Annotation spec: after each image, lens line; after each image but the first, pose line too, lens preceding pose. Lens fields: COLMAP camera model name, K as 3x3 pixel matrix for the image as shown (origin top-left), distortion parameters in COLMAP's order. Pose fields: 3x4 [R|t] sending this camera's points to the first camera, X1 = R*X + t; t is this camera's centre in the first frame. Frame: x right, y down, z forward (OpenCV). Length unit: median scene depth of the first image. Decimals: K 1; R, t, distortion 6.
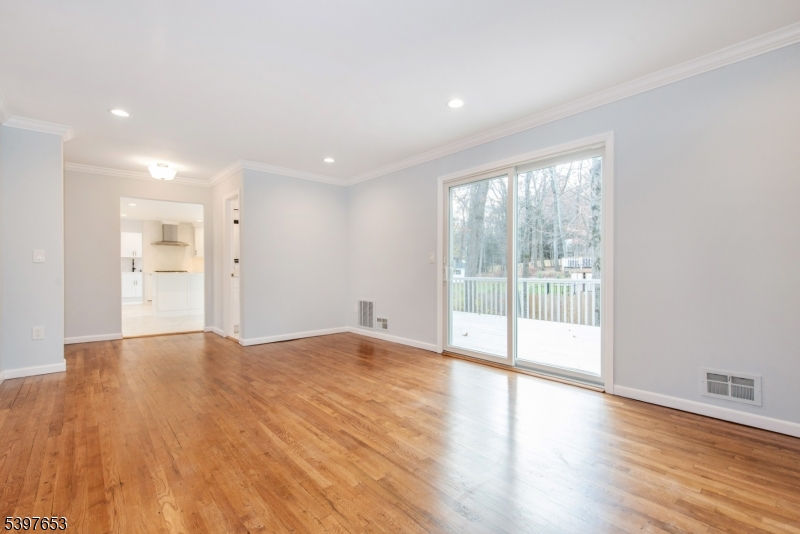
lens RADIAL K [[355.8, 0, 425.0], [0, 355.8, 264.4], [0, 0, 1]] dist [0.004027, -0.000745]
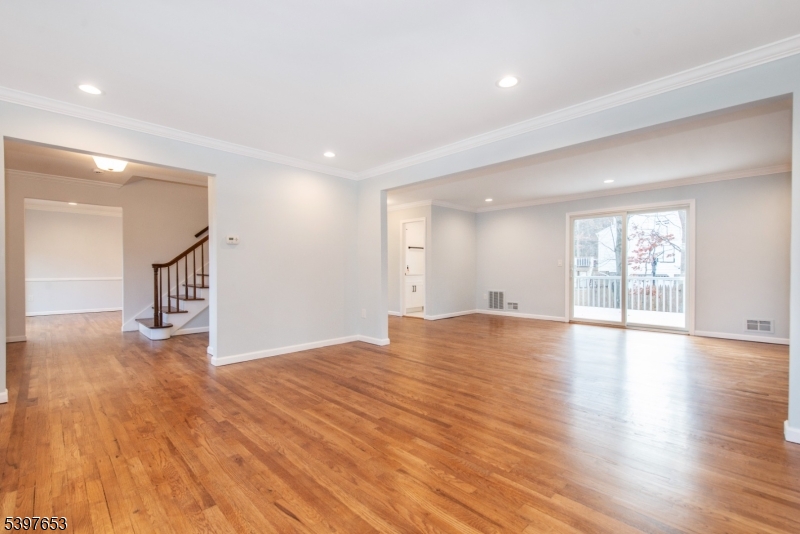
lens RADIAL K [[355.8, 0, 398.8], [0, 355.8, 270.8], [0, 0, 1]] dist [0.004027, -0.000745]
pose [[0.998349, -0.000129, 0.057445, -0.899140], [-0.001040, 0.999793, 0.020323, -0.020094], [-0.057436, -0.020349, 0.998142, -0.638212]]
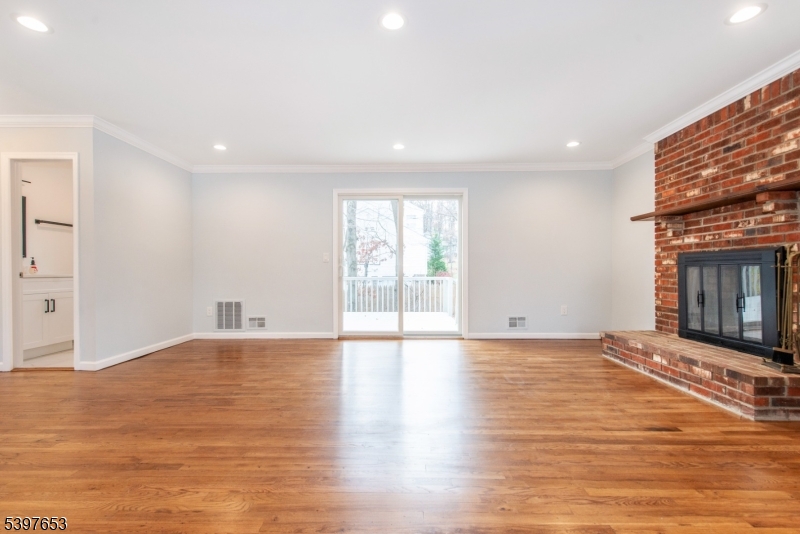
lens RADIAL K [[355.8, 0, 391.4], [0, 355.8, 274.3], [0, 0, 1]] dist [0.004027, -0.000745]
pose [[0.681358, -0.004302, 0.731938, -0.765679], [-0.009226, 0.999853, 0.014465, 0.016964], [-0.731892, -0.016609, 0.681218, 0.062430]]
